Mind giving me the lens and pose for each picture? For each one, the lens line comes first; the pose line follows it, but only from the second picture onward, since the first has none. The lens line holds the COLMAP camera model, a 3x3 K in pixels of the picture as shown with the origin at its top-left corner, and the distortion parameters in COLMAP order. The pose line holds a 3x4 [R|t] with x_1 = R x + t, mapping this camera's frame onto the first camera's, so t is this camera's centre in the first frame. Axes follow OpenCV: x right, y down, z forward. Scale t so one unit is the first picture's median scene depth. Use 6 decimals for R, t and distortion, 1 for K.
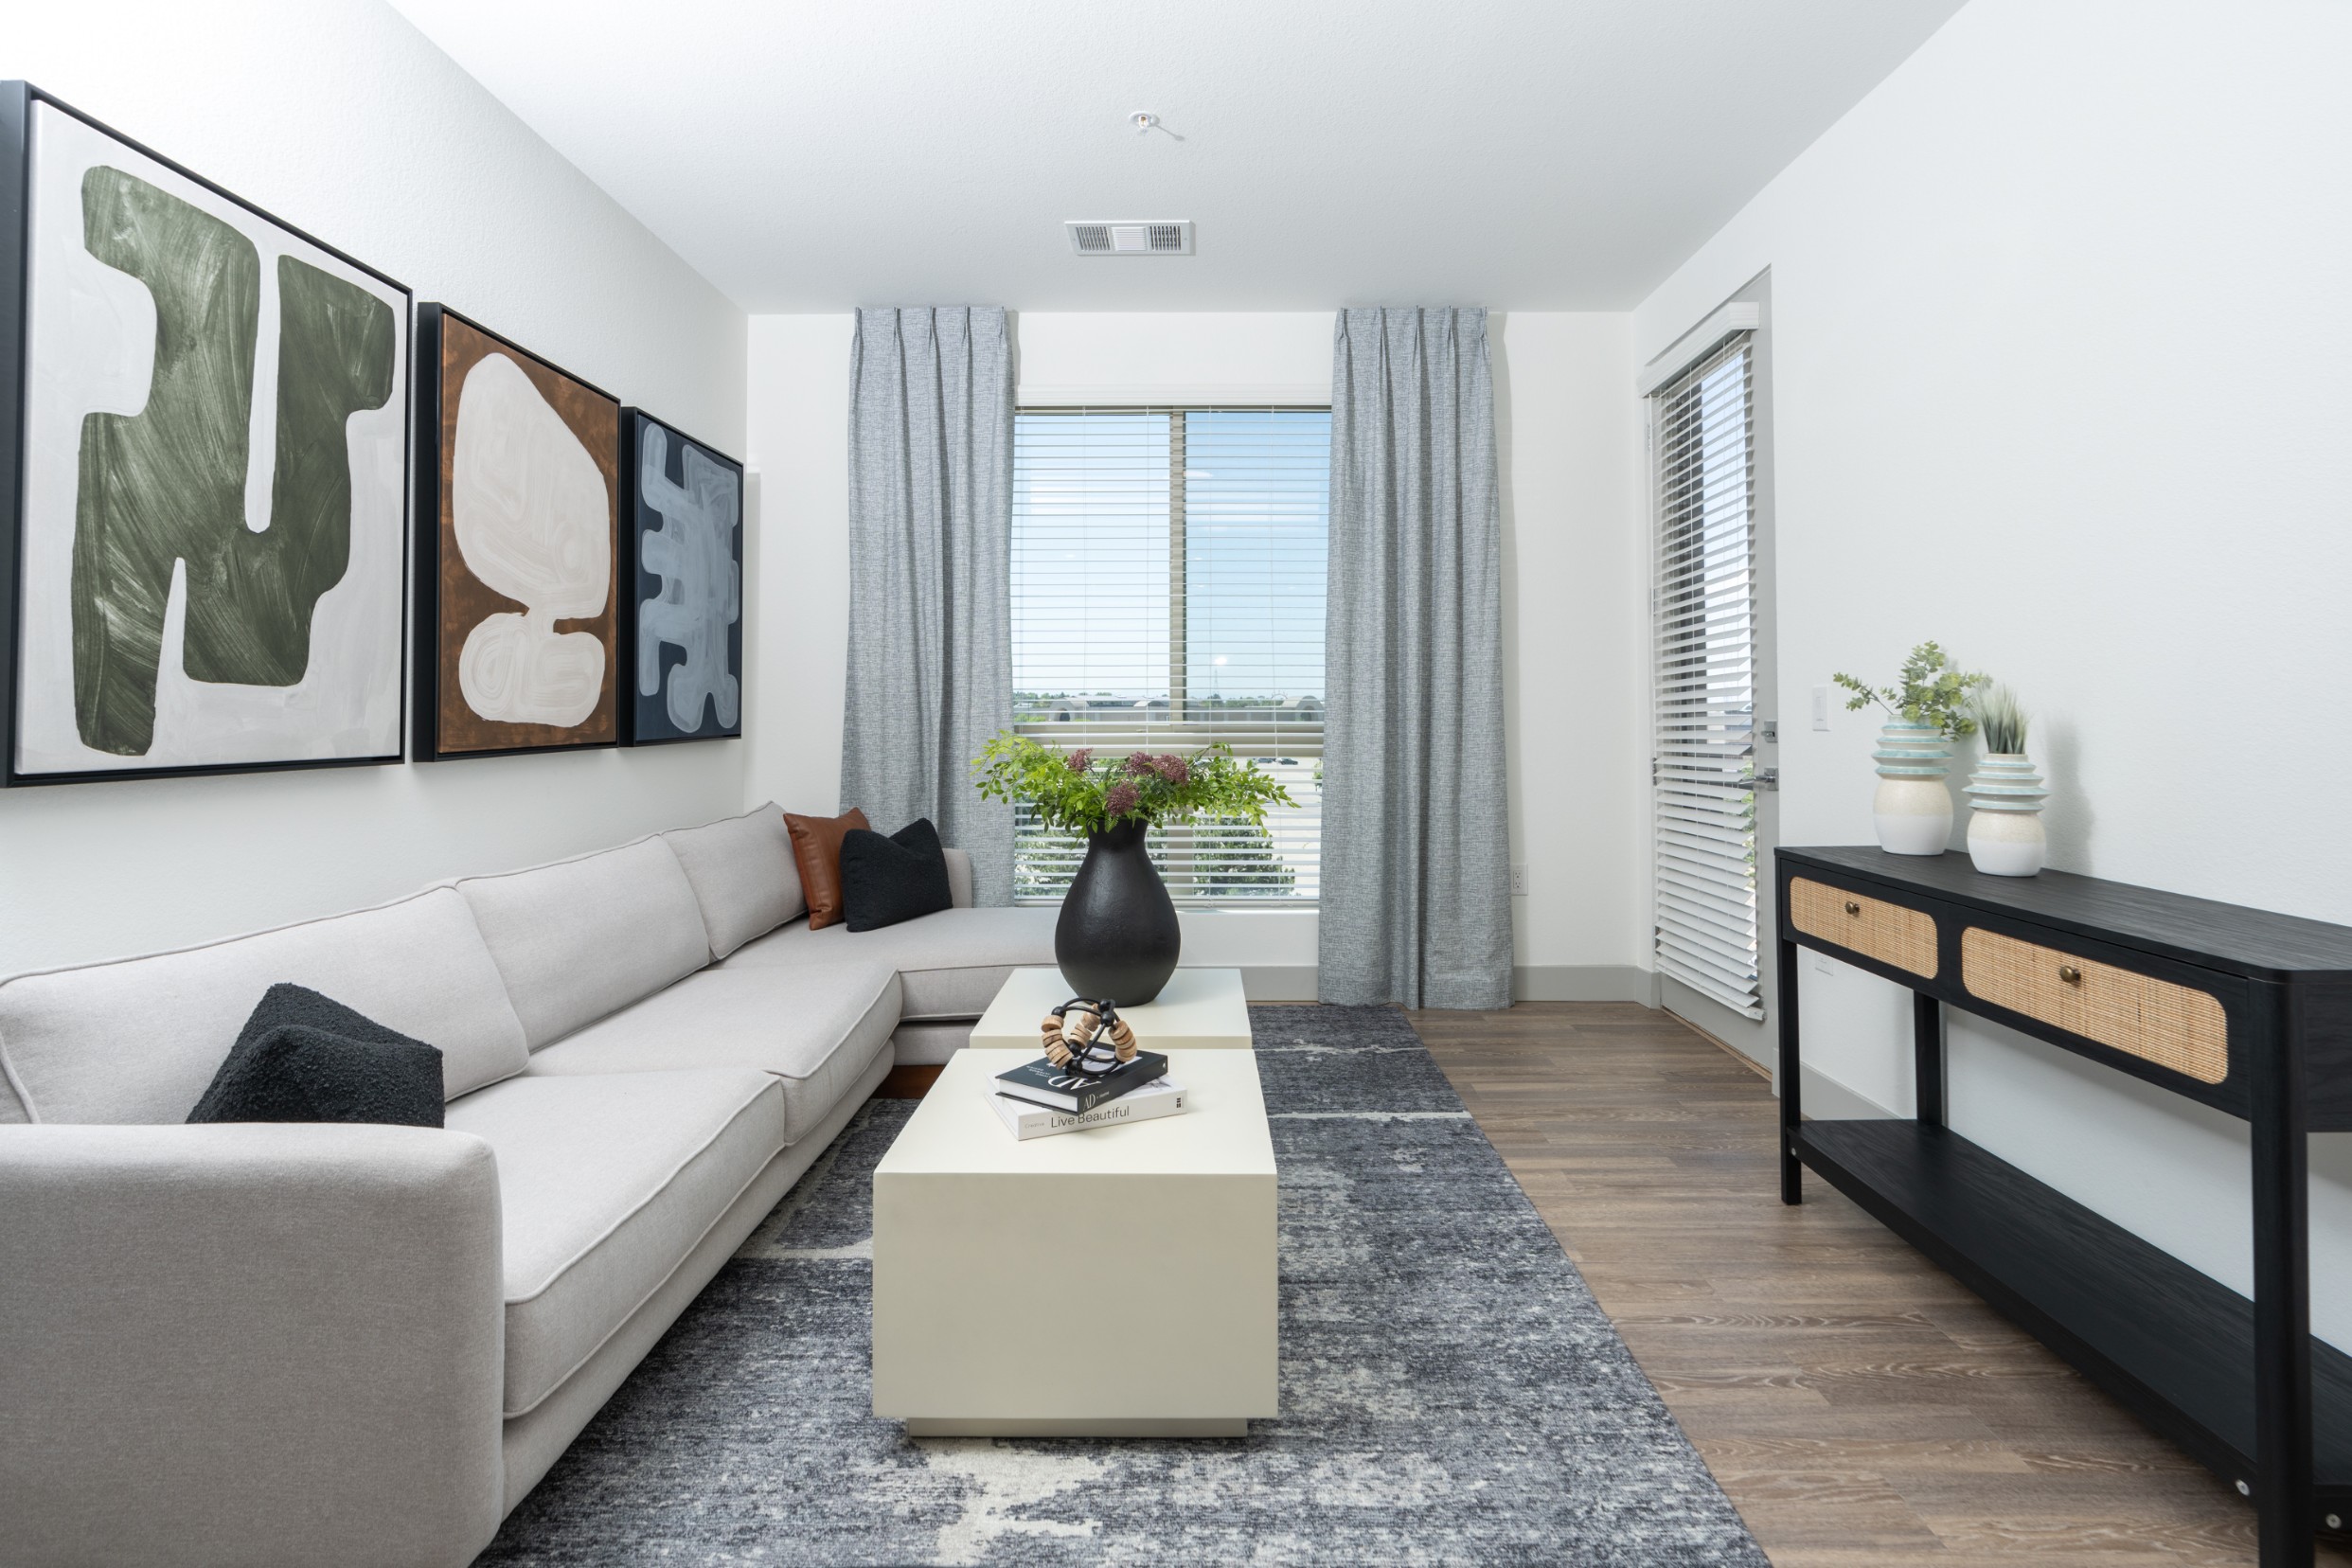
lens RADIAL K [[1079.2, 0, 1176.7], [0, 1079.2, 691.3], [0, 0, 1]] dist [-0.001608, 0.000355]
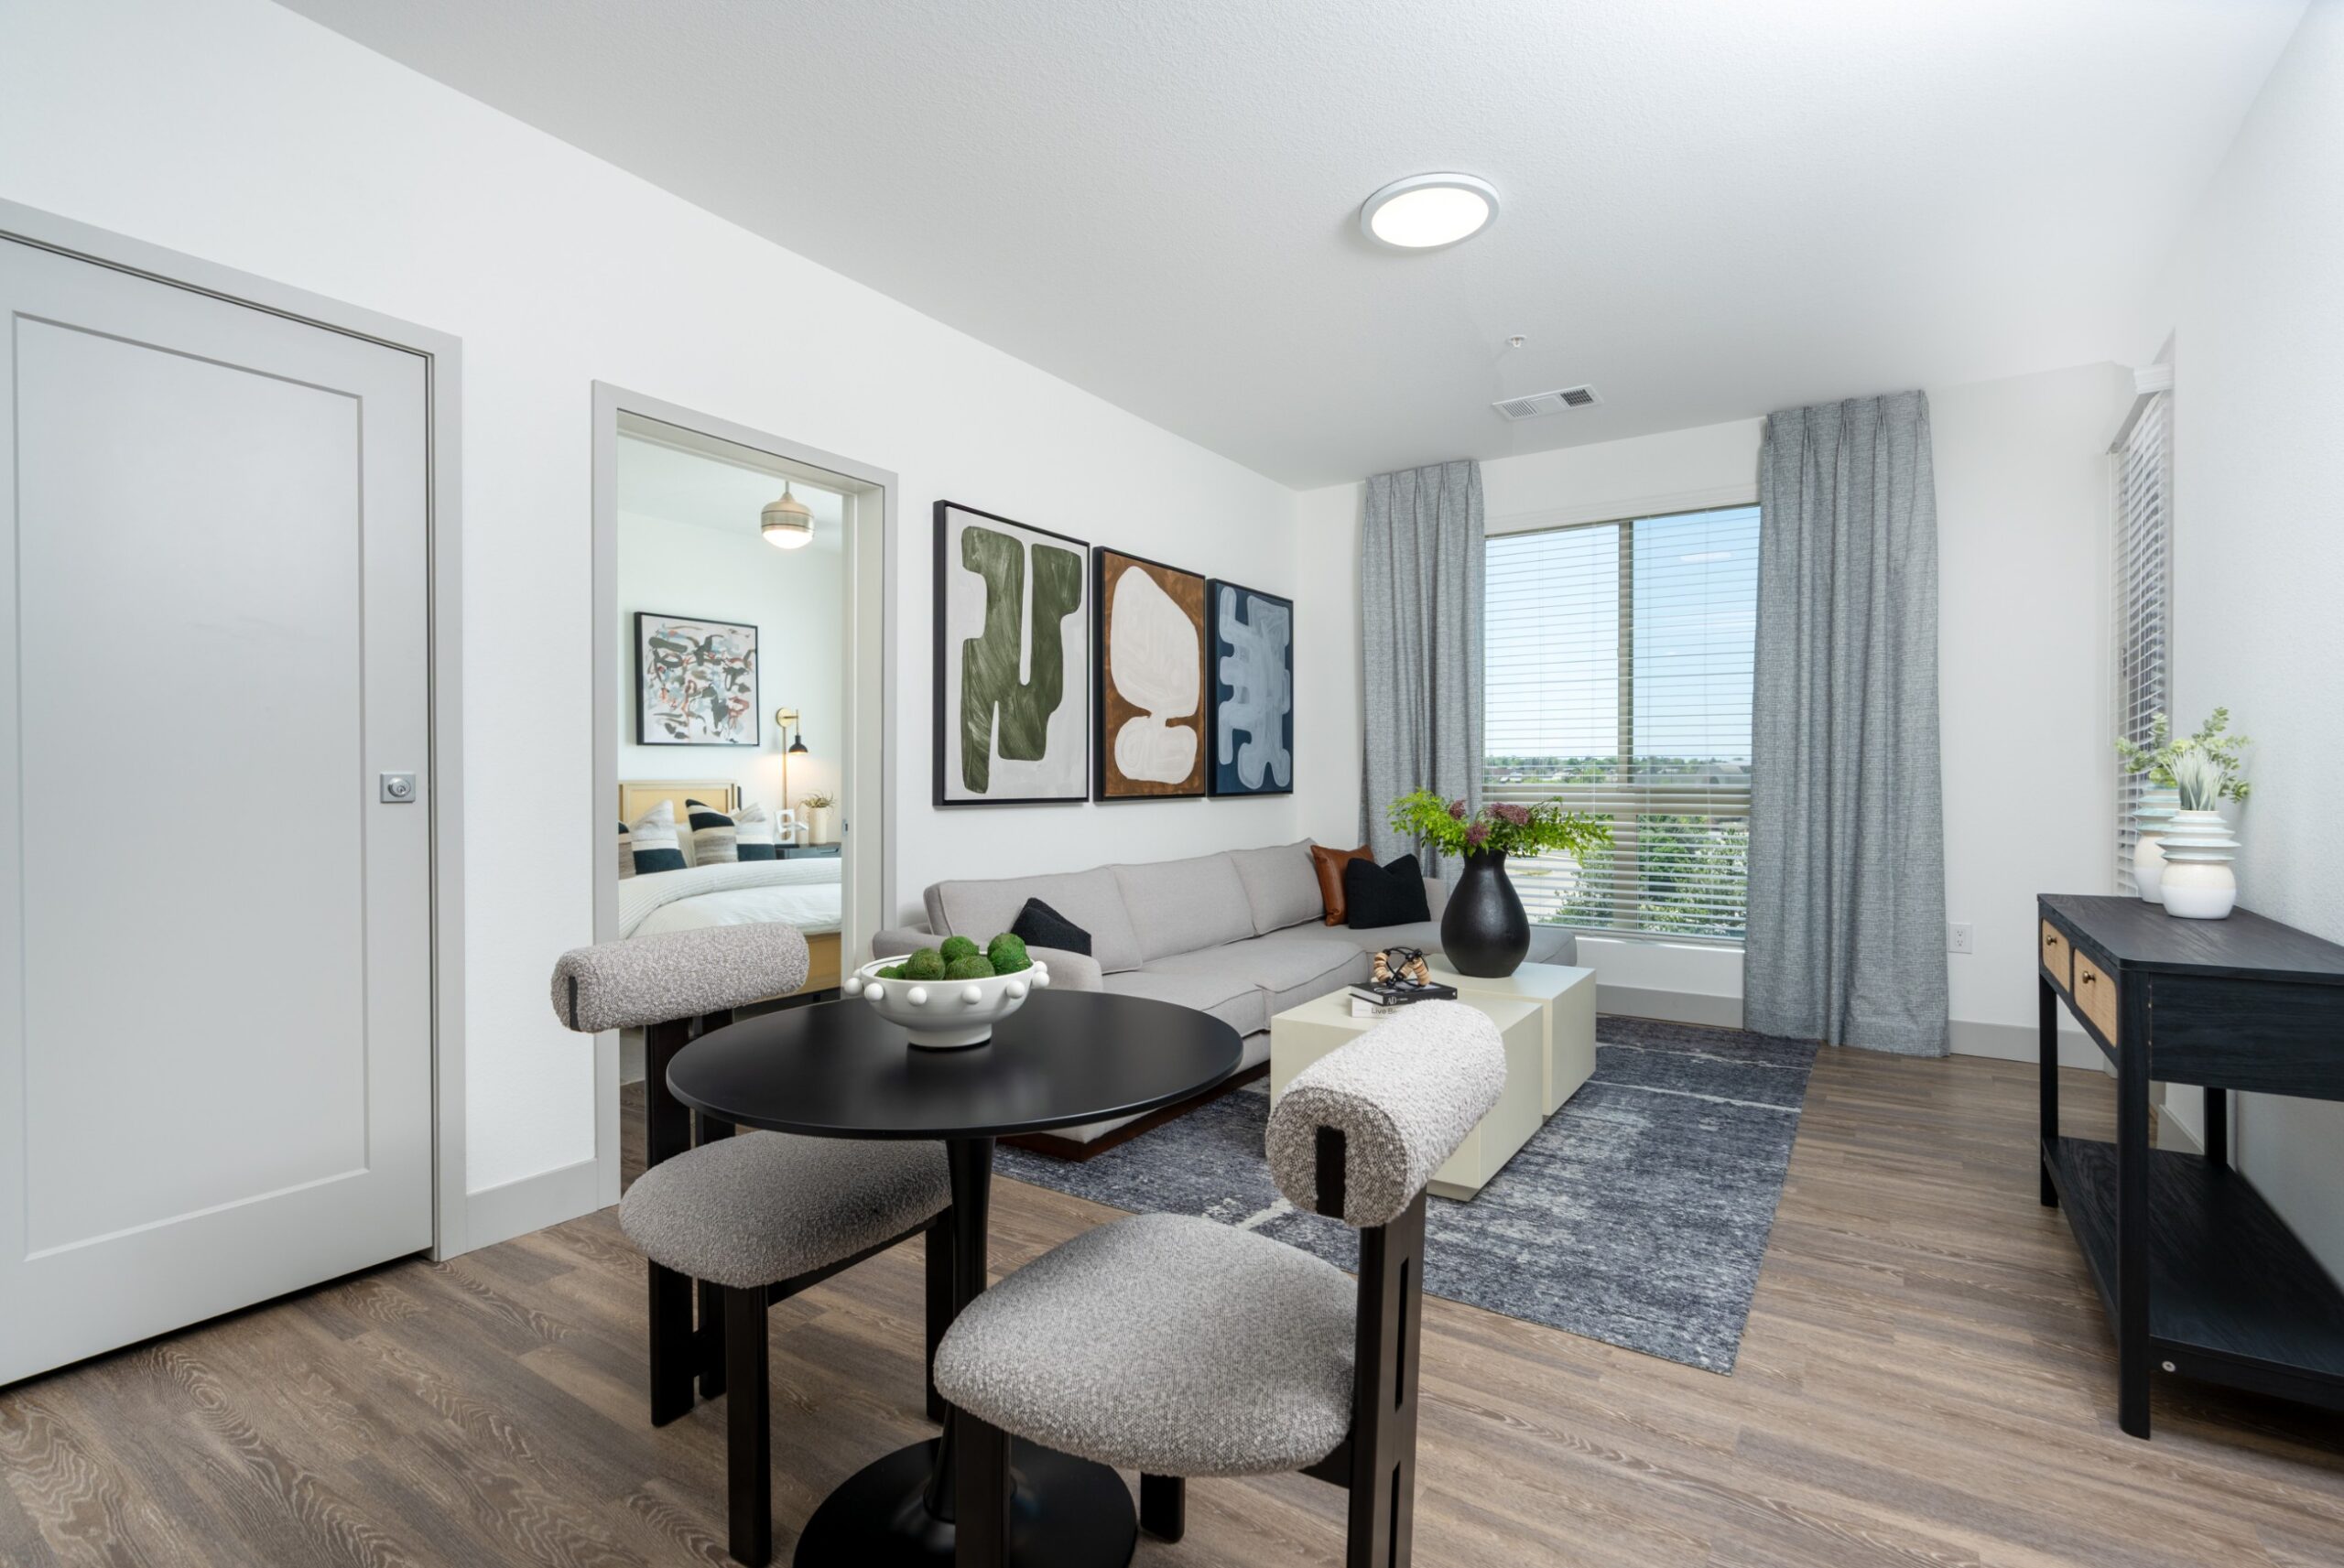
lens RADIAL K [[1056.9, 0, 1172.0], [0, 1056.9, 784.0], [0, 0, 1]] dist [0.000069, 0.000154]
pose [[0.831301, 0.005884, -0.555791, 0.378018], [0.008304, 0.999701, 0.023002, -0.004026], [0.555760, -0.023737, 0.831004, -0.393337]]
